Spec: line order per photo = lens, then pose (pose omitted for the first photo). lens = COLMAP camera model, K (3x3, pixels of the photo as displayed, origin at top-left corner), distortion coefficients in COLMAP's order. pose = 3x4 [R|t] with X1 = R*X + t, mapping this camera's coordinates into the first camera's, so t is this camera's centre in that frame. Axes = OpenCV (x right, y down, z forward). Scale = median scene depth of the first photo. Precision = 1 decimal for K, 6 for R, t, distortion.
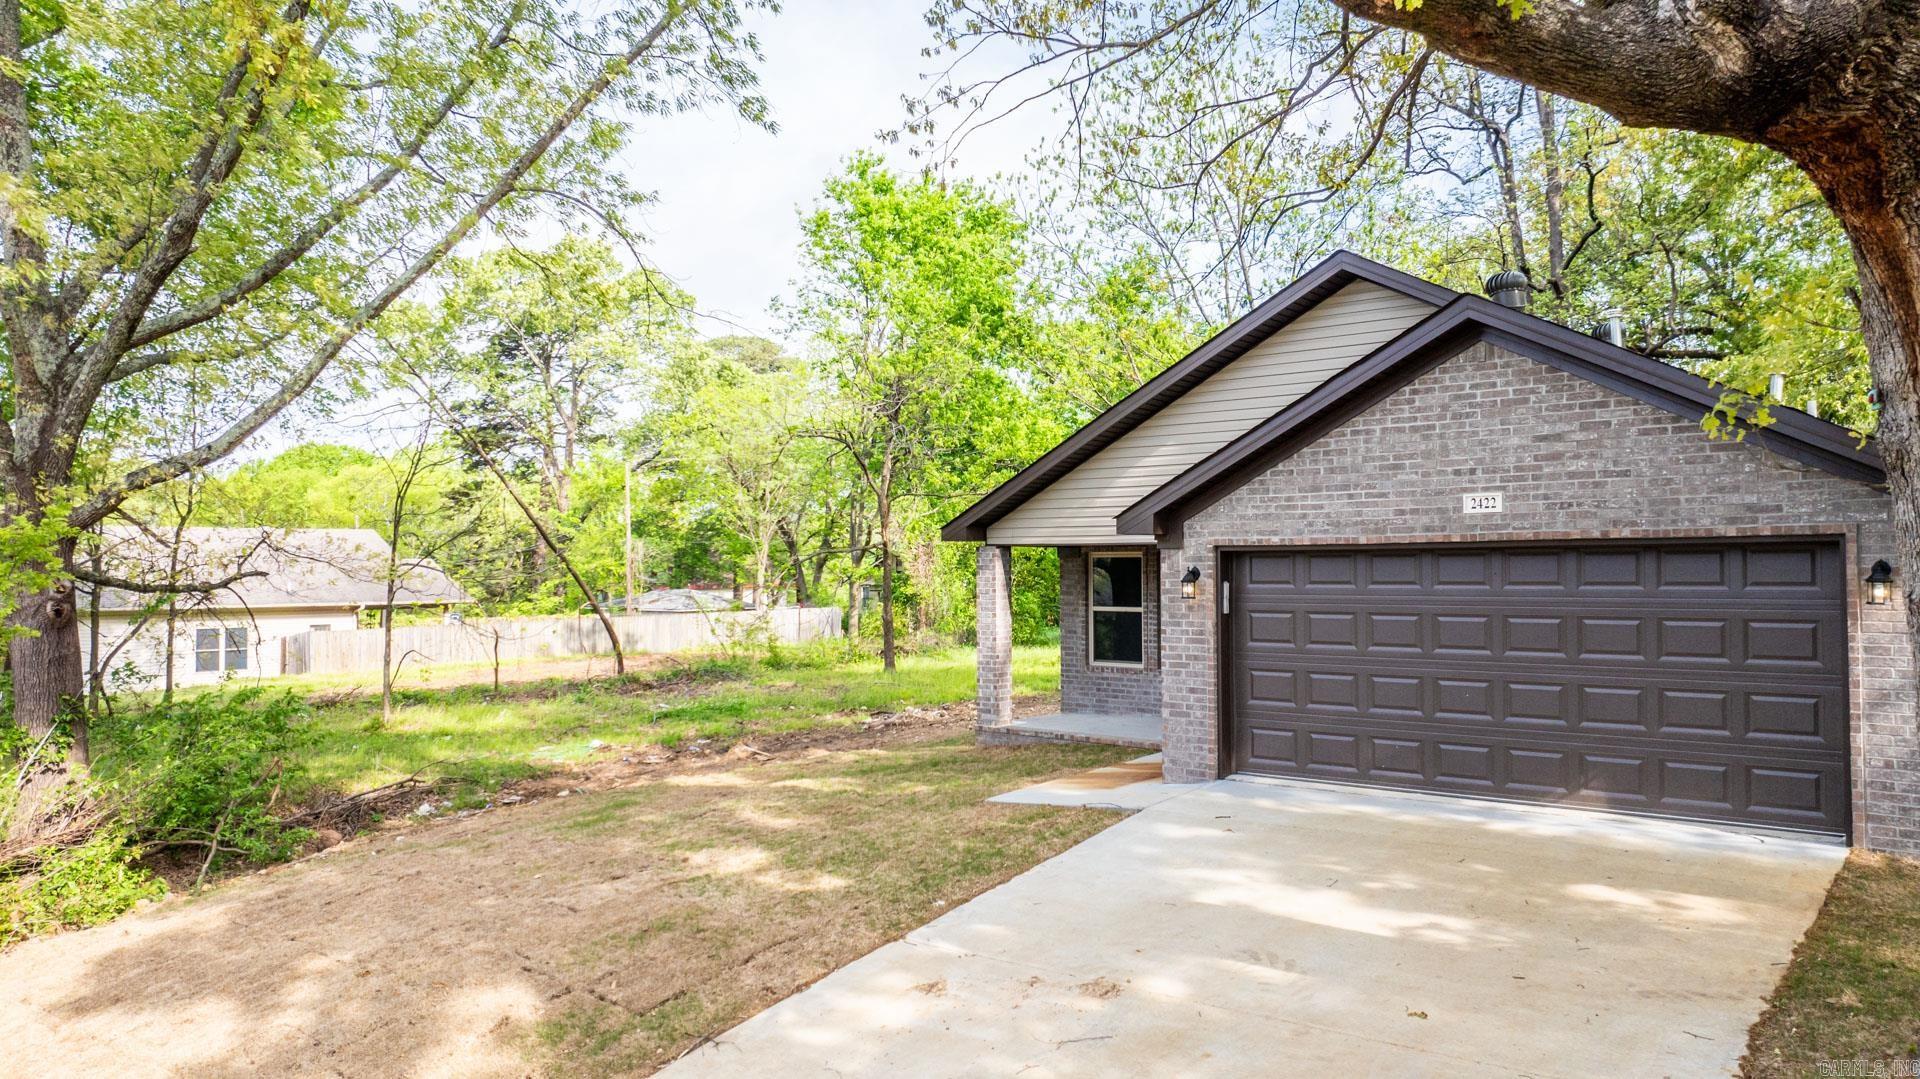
lens RADIAL K [[1365.7, 0, 969.9], [0, 1365.7, 537.7], [0, 0, 1]] dist [-0.022424, -0.005431]
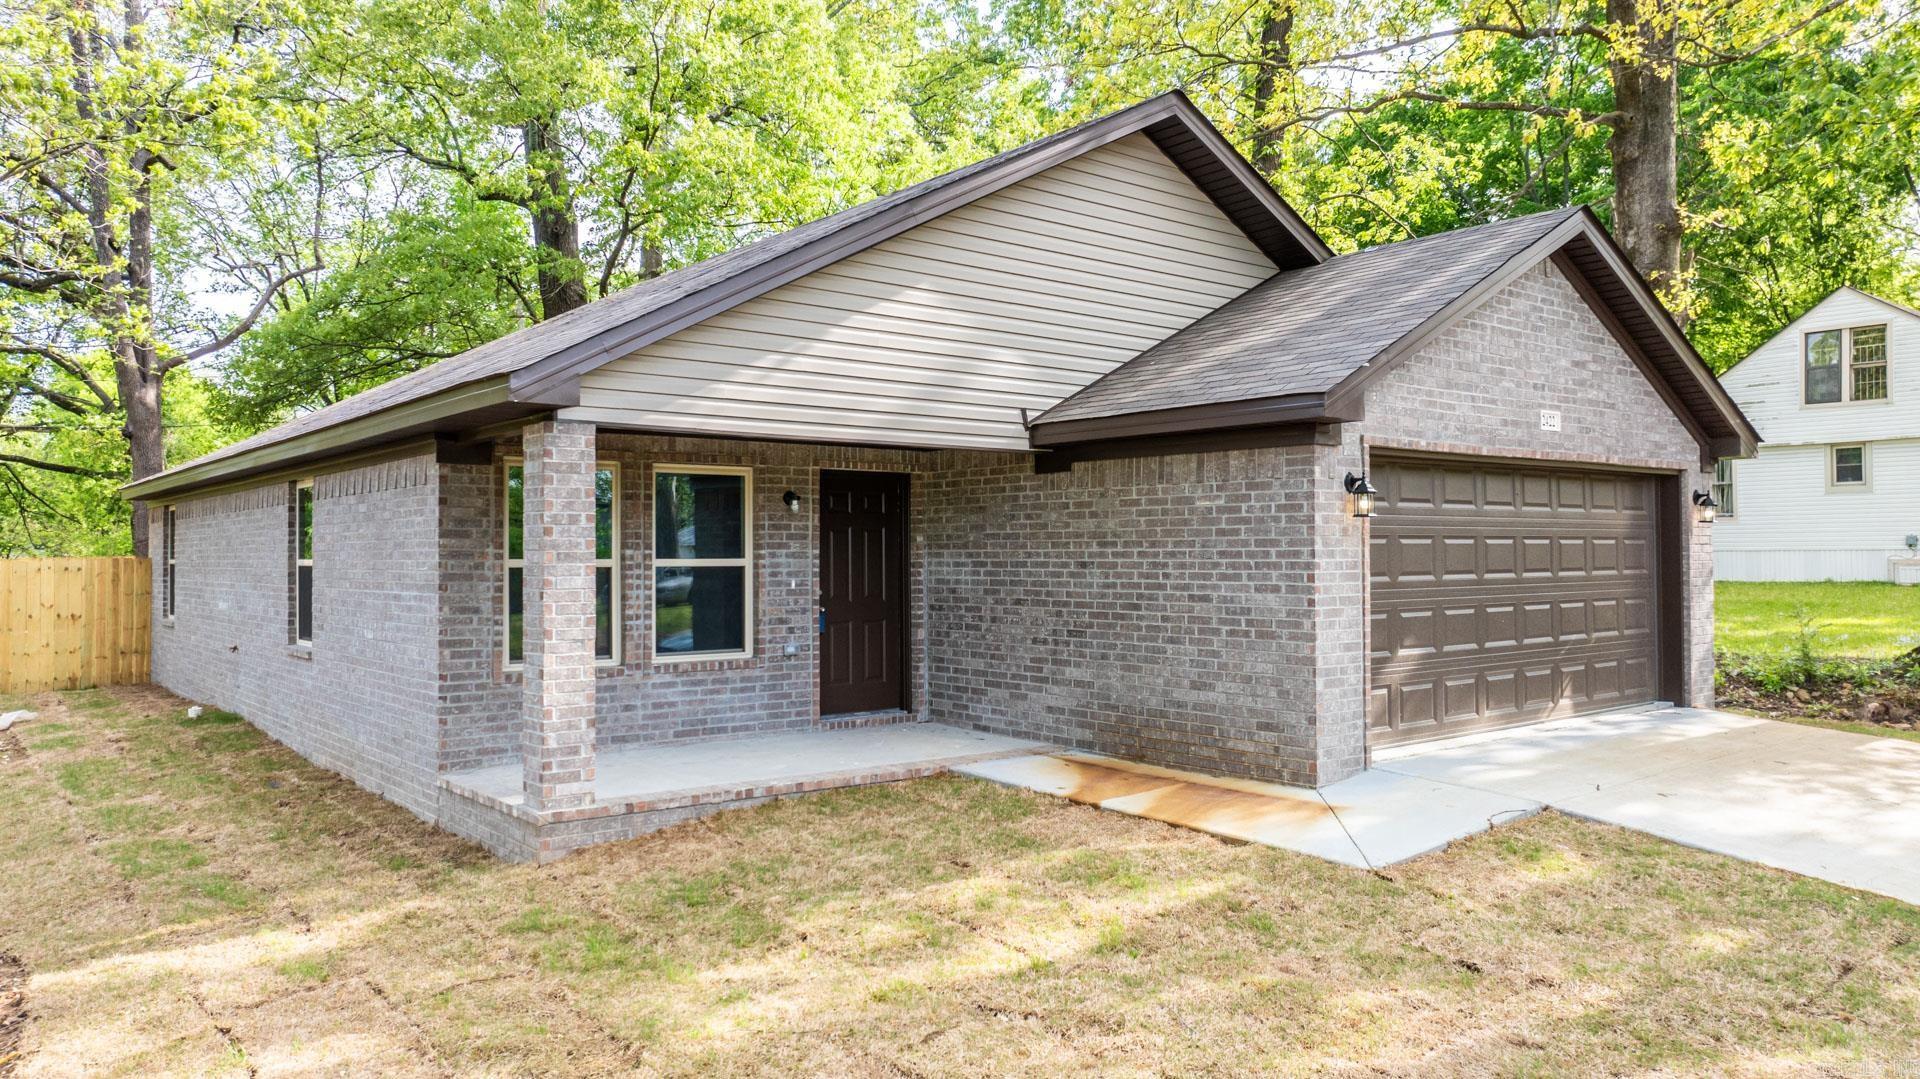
lens RADIAL K [[1365.7, 0, 960.2], [0, 1365.7, 538.1], [0, 0, 1]] dist [-0.022424, -0.005431]
pose [[0.193125, 0.015689, 0.981049, -0.645253], [-0.014479, 0.999809, -0.013138, 0.075746], [-0.981067, -0.011668, 0.193315, 1.192694]]
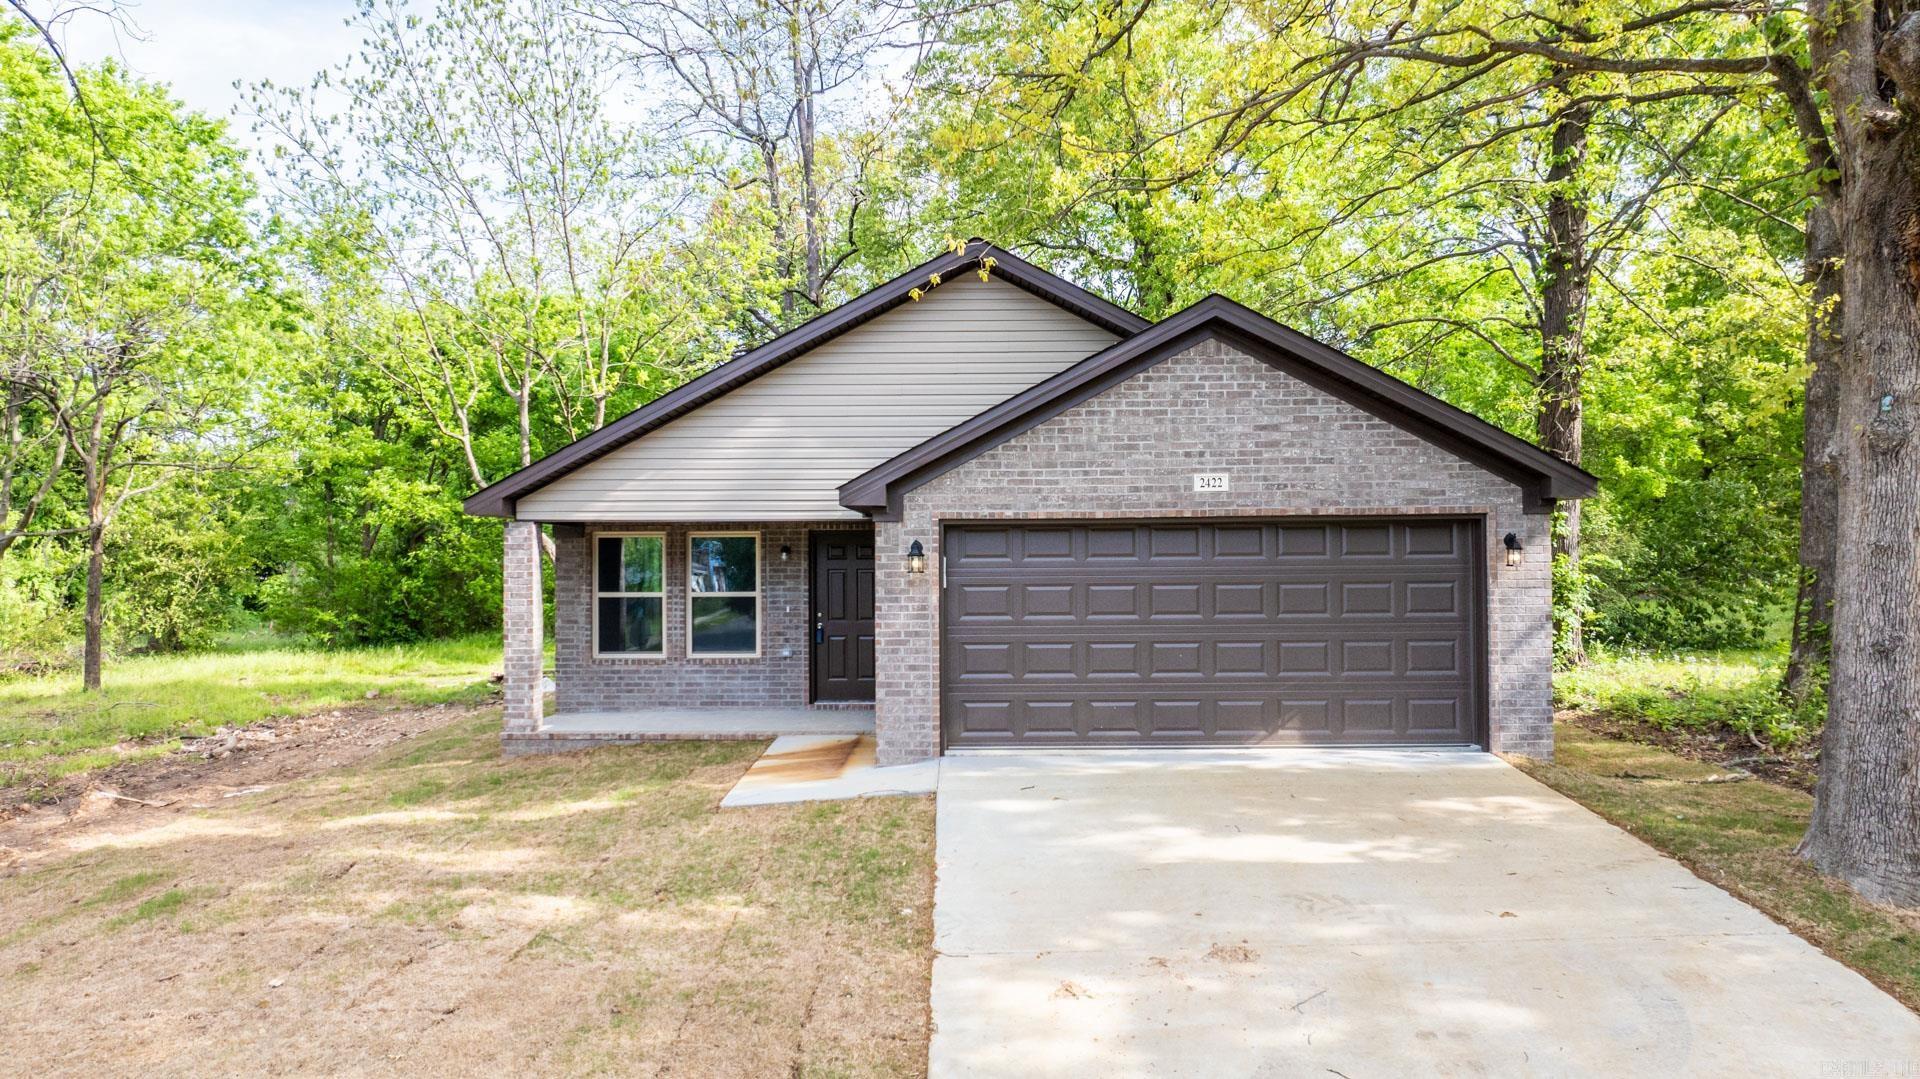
lens RADIAL K [[1365.7, 0, 962.4], [0, 1365.7, 539.7], [0, 0, 1]] dist [-0.022424, -0.005431]
pose [[0.774977, 0.009607, 0.631916, -0.478435], [-0.009623, 0.999948, -0.003400, 0.026665], [-0.631916, -0.003446, 0.775029, 0.251044]]
